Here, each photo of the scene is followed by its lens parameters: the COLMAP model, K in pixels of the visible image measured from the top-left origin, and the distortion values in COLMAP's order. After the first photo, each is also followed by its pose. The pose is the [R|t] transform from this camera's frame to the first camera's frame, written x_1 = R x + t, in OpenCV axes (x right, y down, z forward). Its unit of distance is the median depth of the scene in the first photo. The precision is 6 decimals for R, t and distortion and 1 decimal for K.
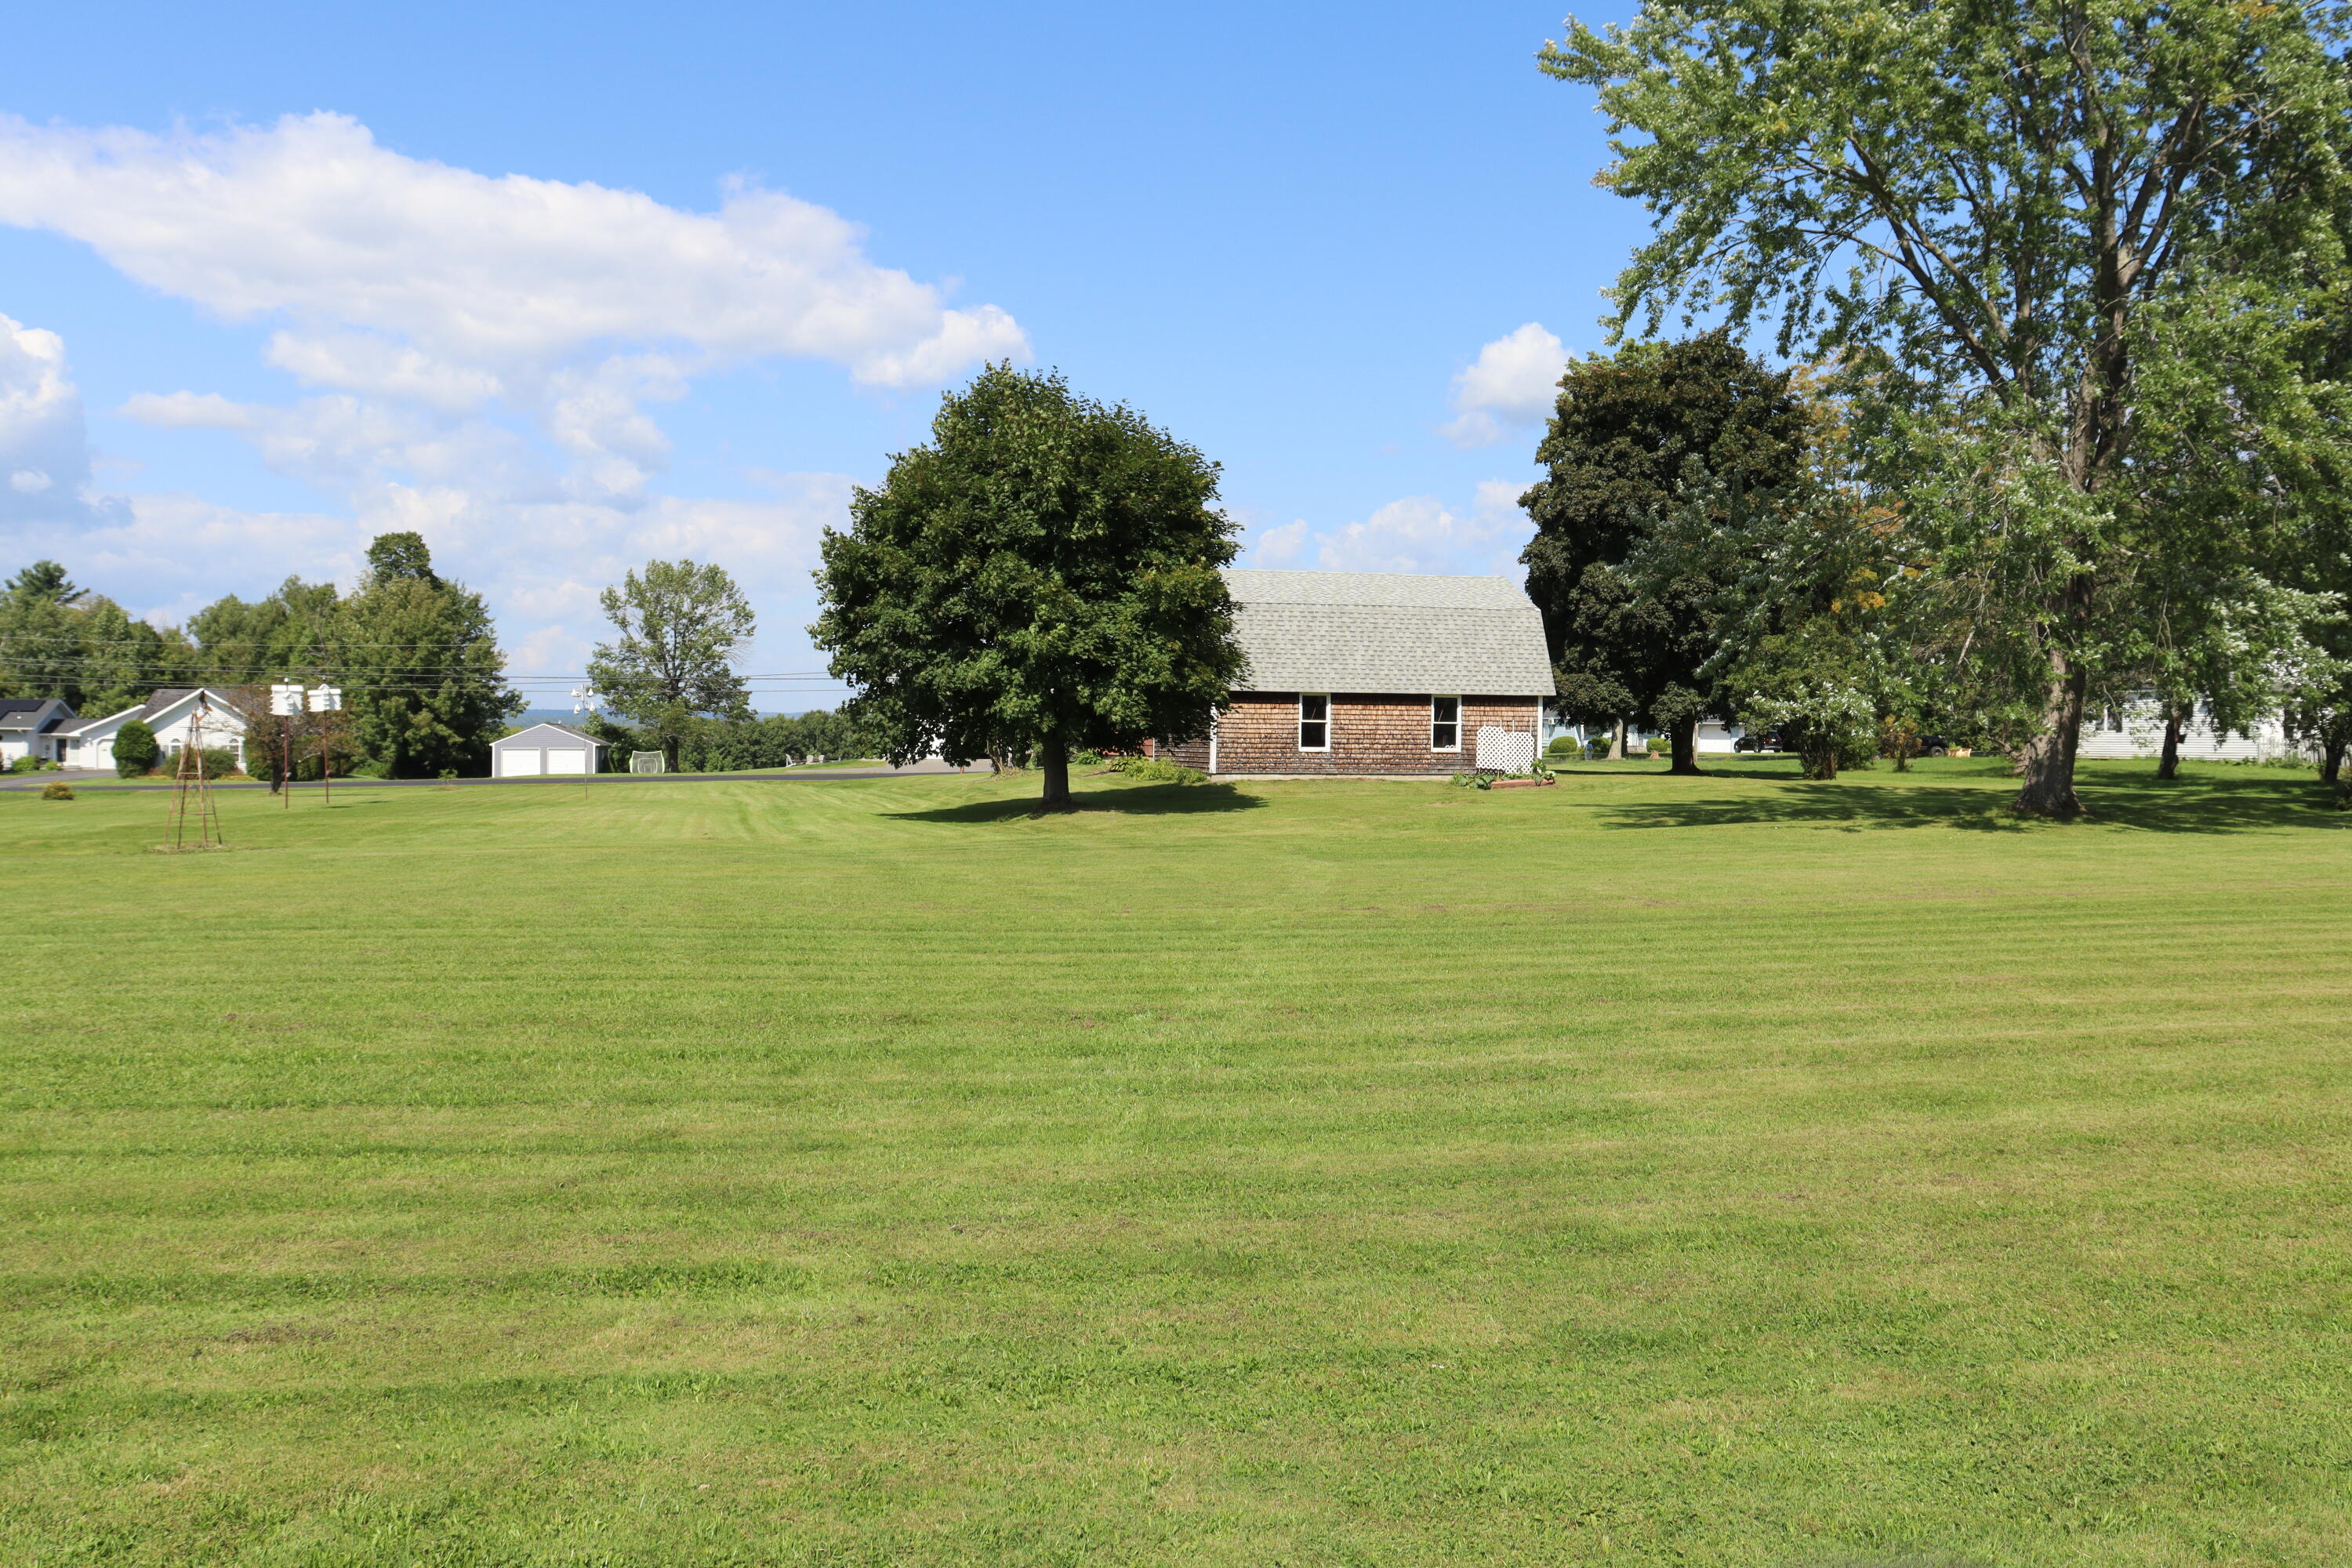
lens RADIAL K [[1993.5, 0, 1176.0], [0, 1993.5, 784.7], [0, 0, 1]] dist [-0.171257, 0.168814]
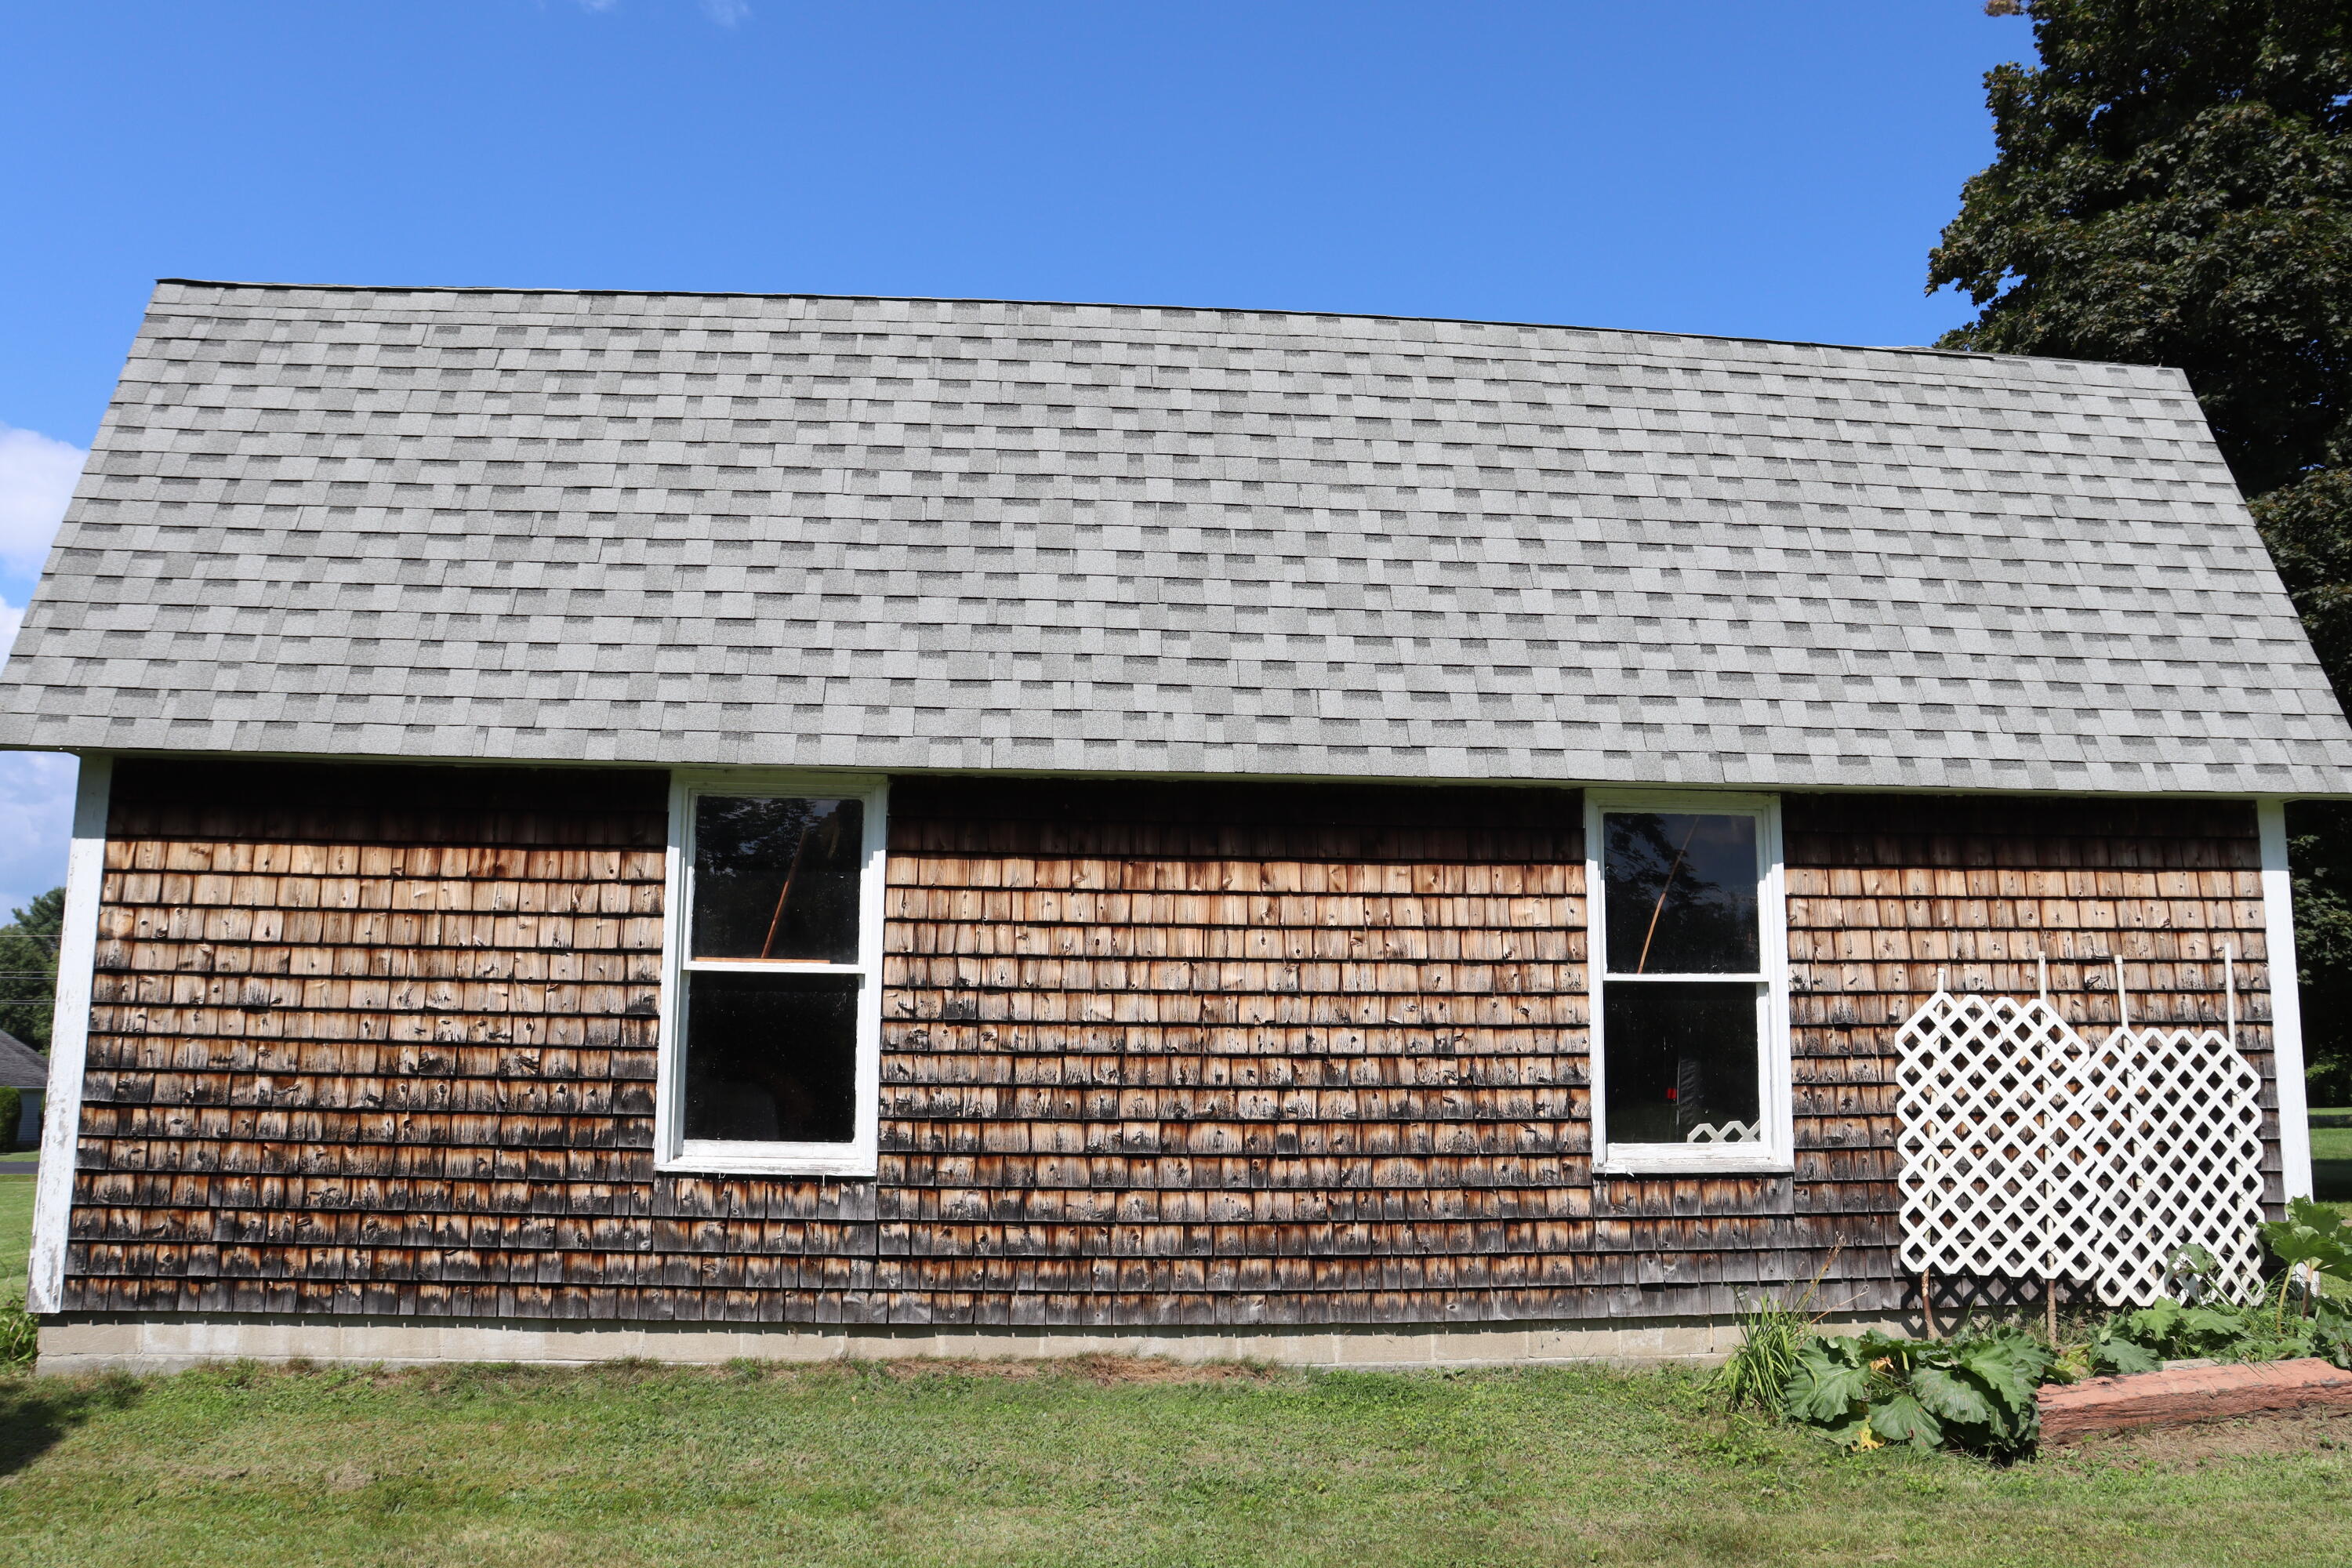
lens RADIAL K [[1993.5, 0, 1174.8], [0, 1993.5, 783.0], [0, 0, 1]] dist [-0.171257, 0.168814]
pose [[0.991079, -0.023998, -0.131097, 0.117735], [-0.000278, 0.983280, -0.182098, -0.018188], [0.133275, 0.180510, 0.974502, 0.849205]]
